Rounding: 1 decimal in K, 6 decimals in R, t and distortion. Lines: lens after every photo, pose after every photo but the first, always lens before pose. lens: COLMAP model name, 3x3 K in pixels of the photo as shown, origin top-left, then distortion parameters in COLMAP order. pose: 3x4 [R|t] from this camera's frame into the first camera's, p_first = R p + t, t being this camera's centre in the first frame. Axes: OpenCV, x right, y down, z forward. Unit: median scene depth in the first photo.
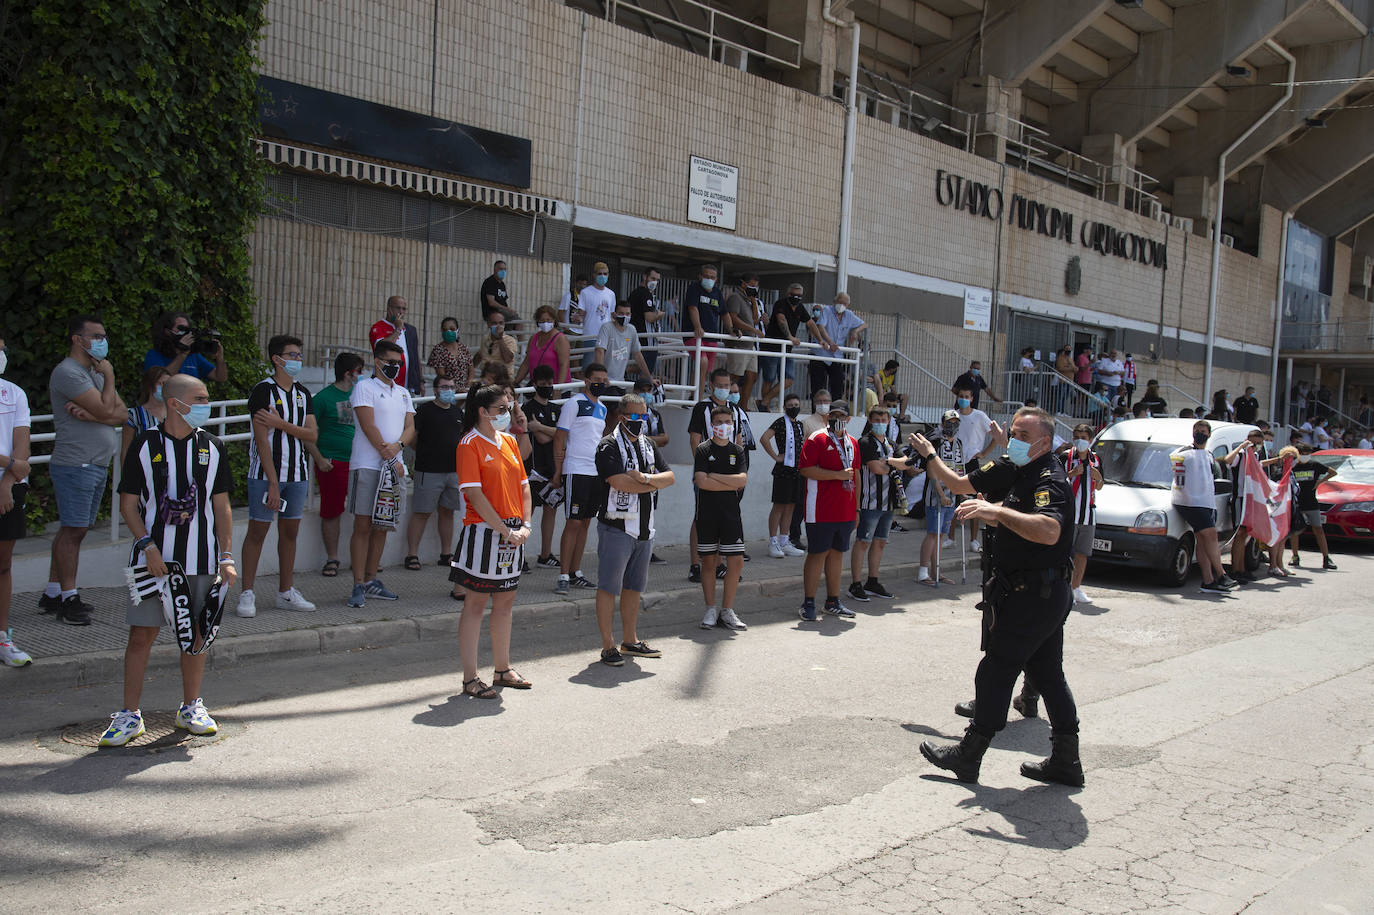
lens RADIAL K [[1325.9, 0, 686.4], [0, 1325.9, 461.7], [0, 0, 1]] dist [0.018059, 0.143840]
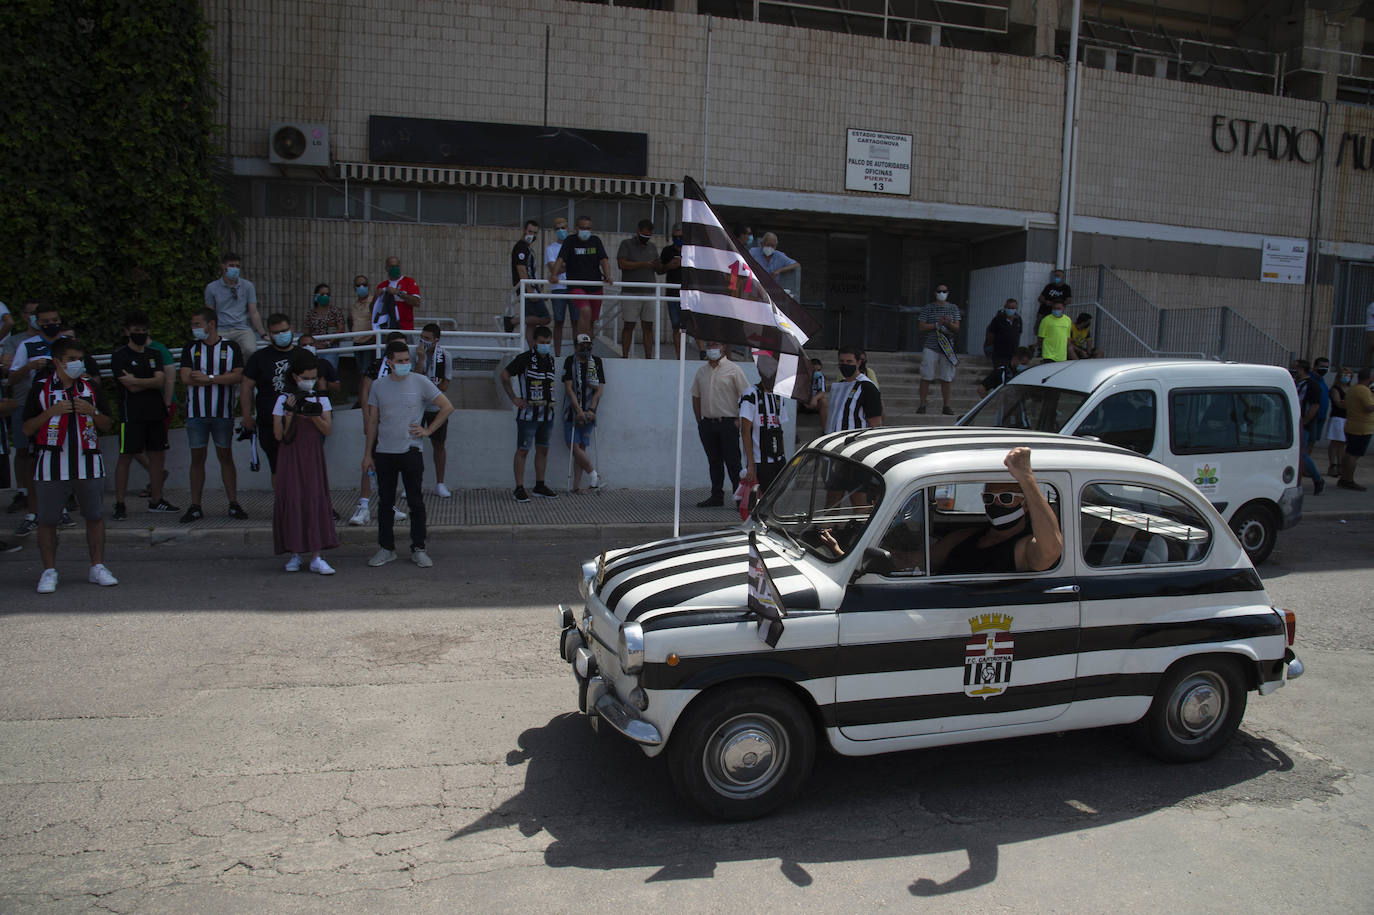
lens RADIAL K [[915.1, 0, 687.0], [0, 915.1, 457.5], [0, 0, 1]] dist [-0.101794, 0.056219]
pose [[0.812776, 0.033695, -0.581602, 0.328972], [-0.011731, 0.999070, 0.041488, 0.004772], [0.582459, -0.026898, 0.812415, 0.329679]]
